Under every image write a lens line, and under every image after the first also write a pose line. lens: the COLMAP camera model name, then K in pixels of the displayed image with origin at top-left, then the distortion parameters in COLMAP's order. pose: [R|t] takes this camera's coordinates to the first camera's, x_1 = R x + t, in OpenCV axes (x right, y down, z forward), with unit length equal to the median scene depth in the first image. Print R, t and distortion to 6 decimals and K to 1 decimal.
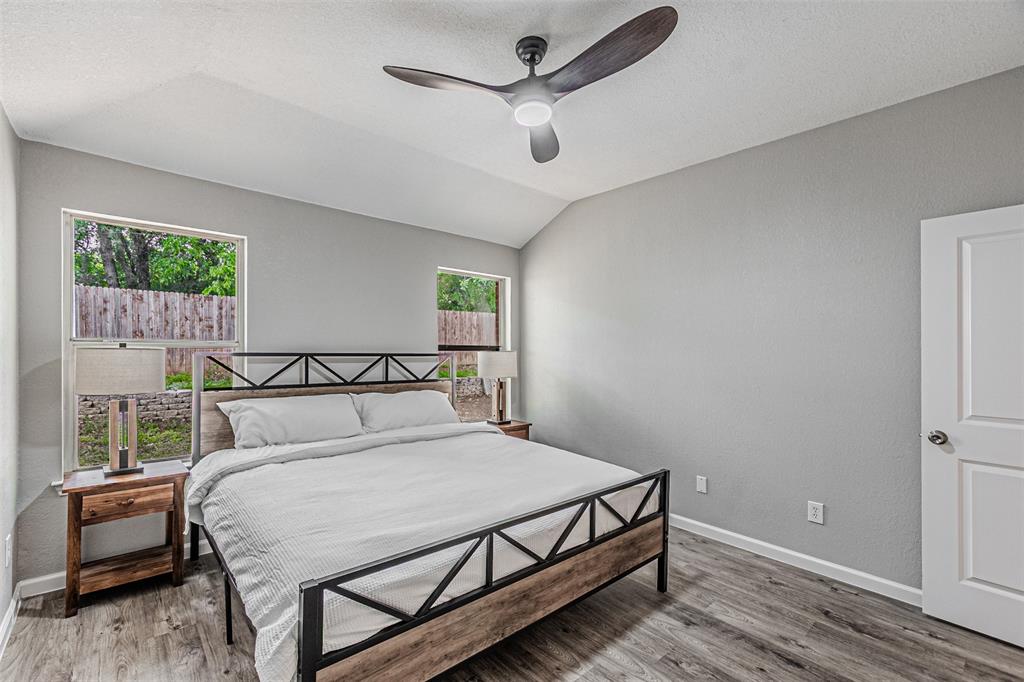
lens RADIAL K [[444.8, 0, 498.7], [0, 444.8, 346.4], [0, 0, 1]] dist [0.000126, -0.000302]
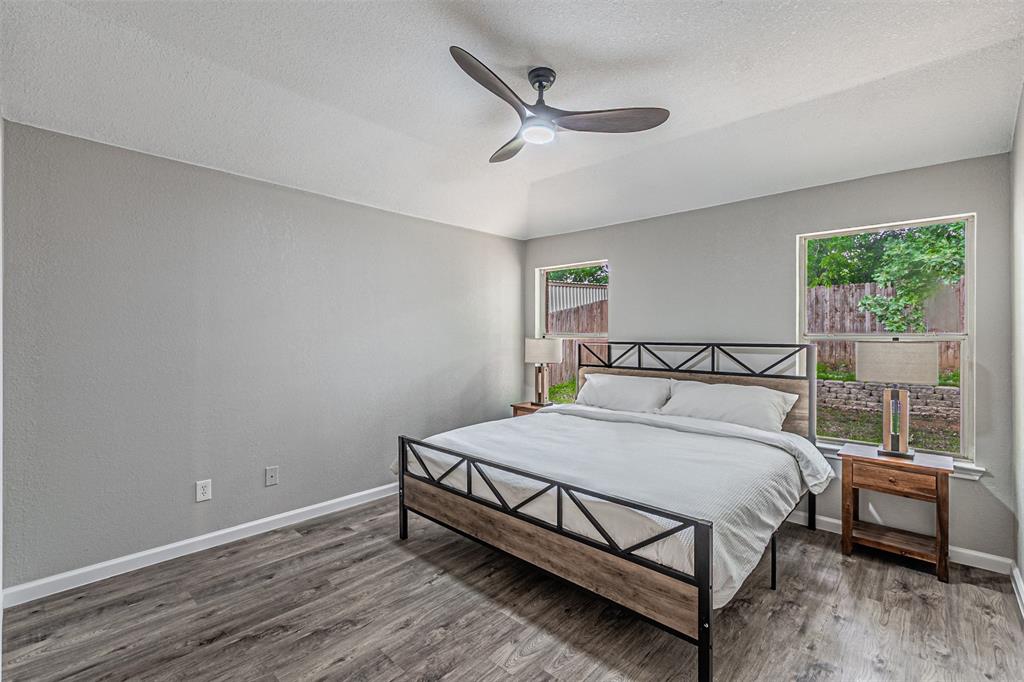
lens RADIAL K [[444.8, 0, 498.7], [0, 444.8, 346.4], [0, 0, 1]] dist [0.000126, -0.000302]
pose [[0.093112, 0.011157, -0.995593, 0.822177], [0.006017, 0.999913, 0.011768, 0.010797], [0.995637, -0.007086, 0.093037, 0.534421]]
